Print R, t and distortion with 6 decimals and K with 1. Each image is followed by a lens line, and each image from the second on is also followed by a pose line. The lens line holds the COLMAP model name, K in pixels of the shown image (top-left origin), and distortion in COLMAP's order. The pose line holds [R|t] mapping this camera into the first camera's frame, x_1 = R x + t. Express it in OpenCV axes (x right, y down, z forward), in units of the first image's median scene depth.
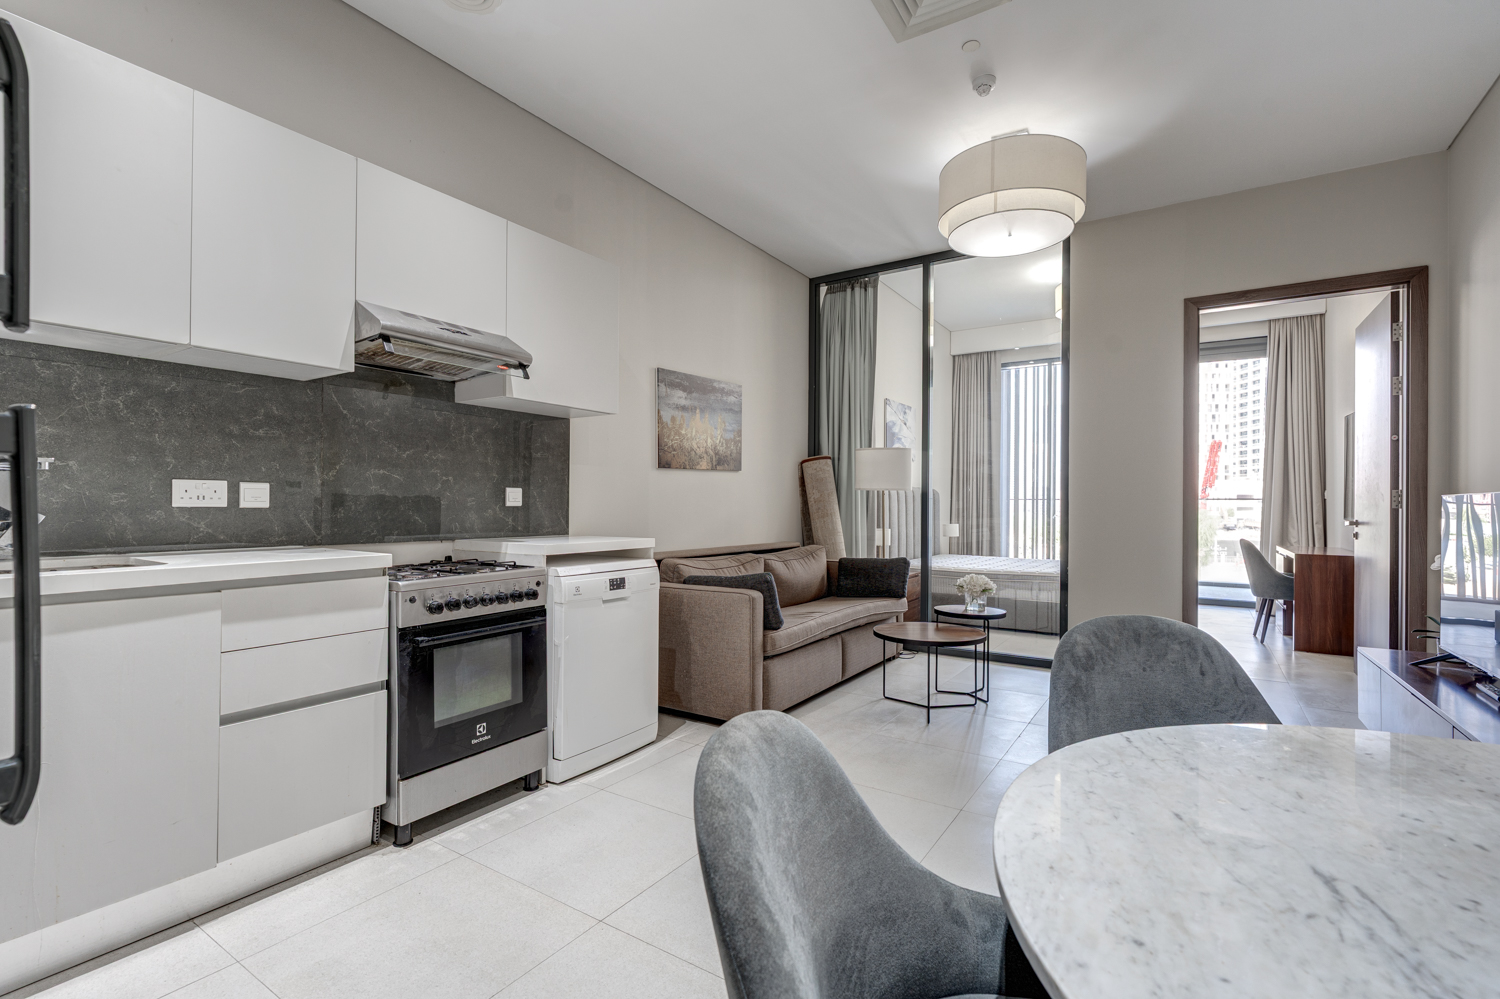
lens RADIAL K [[685.1, 0, 743.2], [0, 685.1, 507.9], [0, 0, 1]] dist [-0.006089, 0.001234]
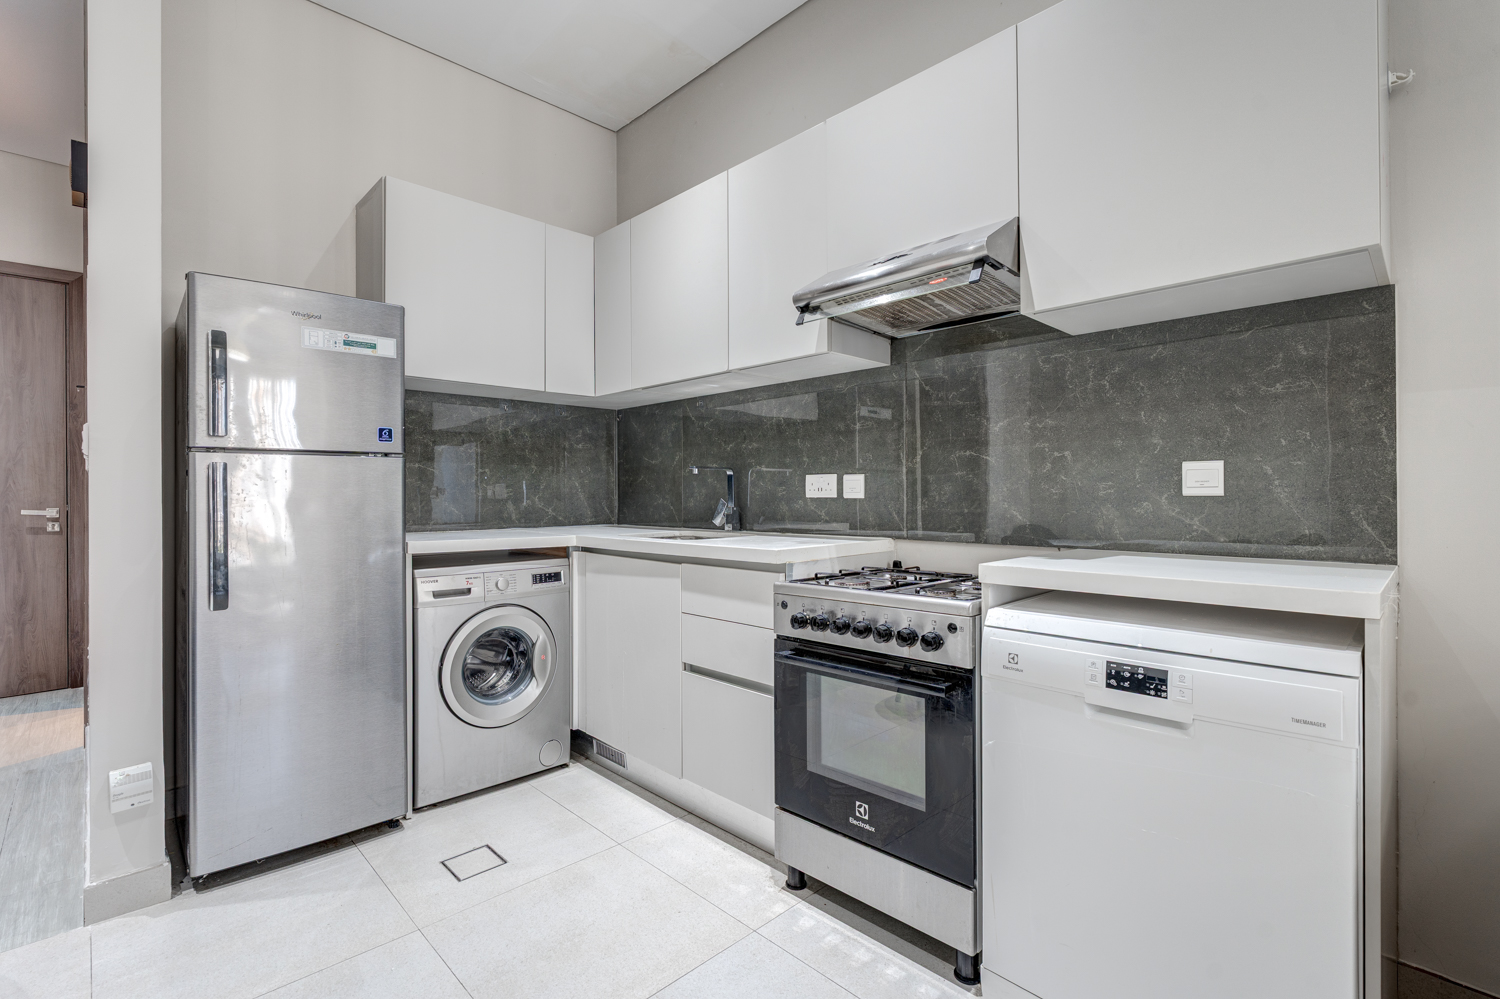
lens RADIAL K [[685.1, 0, 747.6], [0, 685.1, 489.3], [0, 0, 1]] dist [-0.006089, 0.001234]
pose [[-0.214274, -0.012075, -0.976699, 0.303992], [-0.001799, 0.999927, -0.011968, -0.001097], [0.976772, -0.000807, -0.214280, 0.926322]]
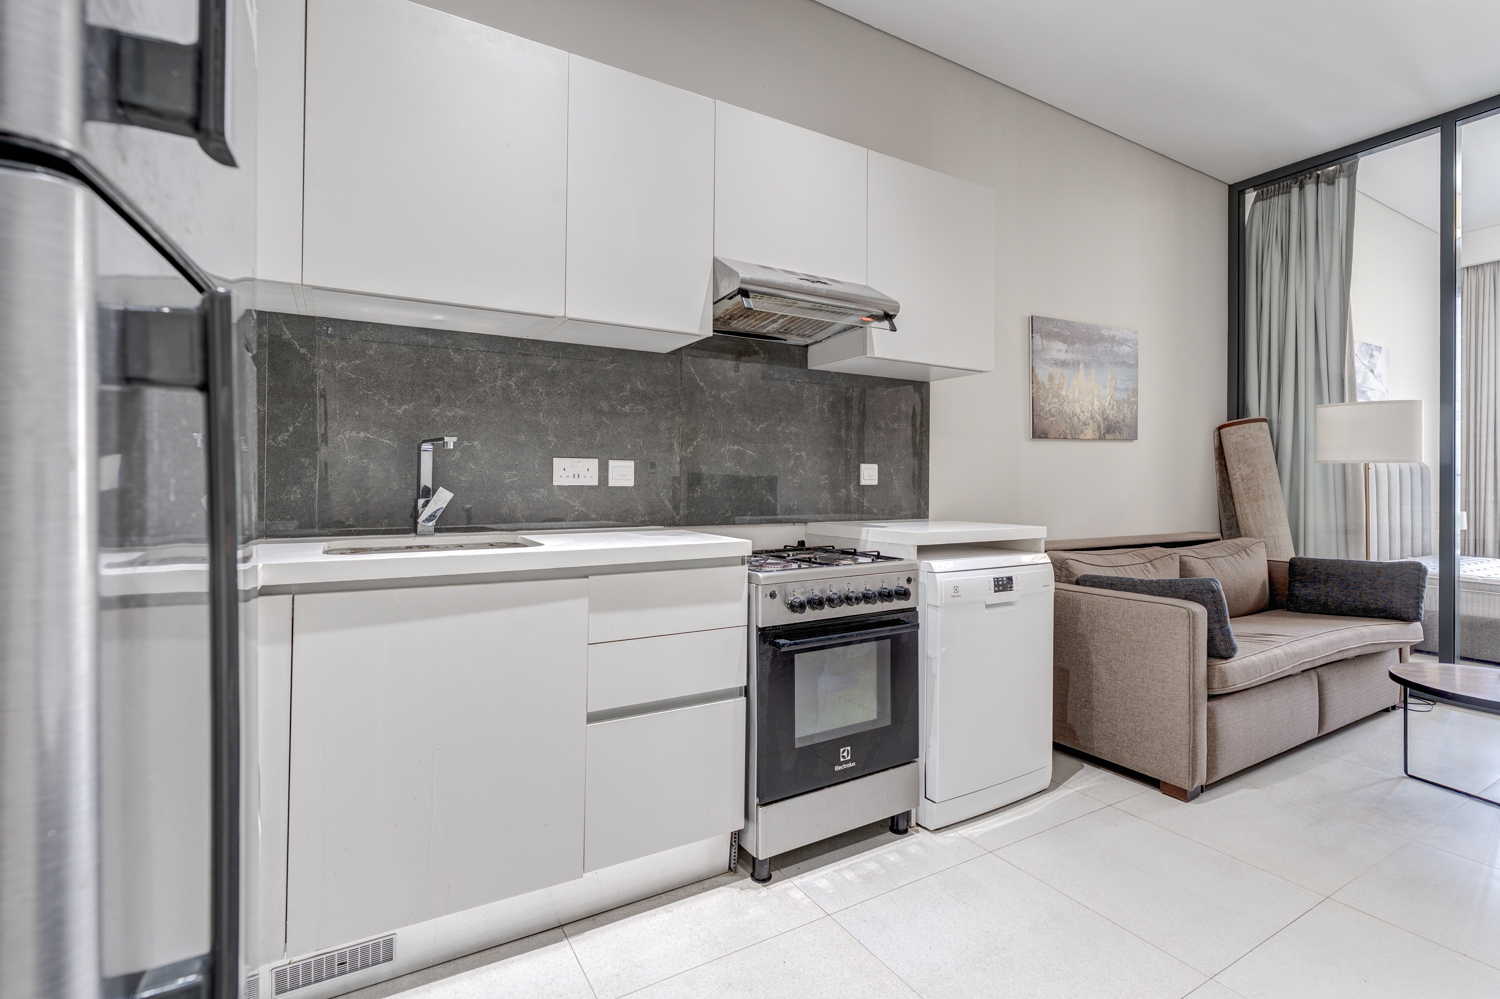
lens RADIAL K [[685.1, 0, 736.0], [0, 685.1, 480.2], [0, 0, 1]] dist [-0.006089, 0.001234]
pose [[0.894521, -0.001416, -0.447024, -0.116155], [-0.002730, 0.999959, -0.008629, -0.000829], [0.447017, 0.008939, 0.894481, 0.174885]]
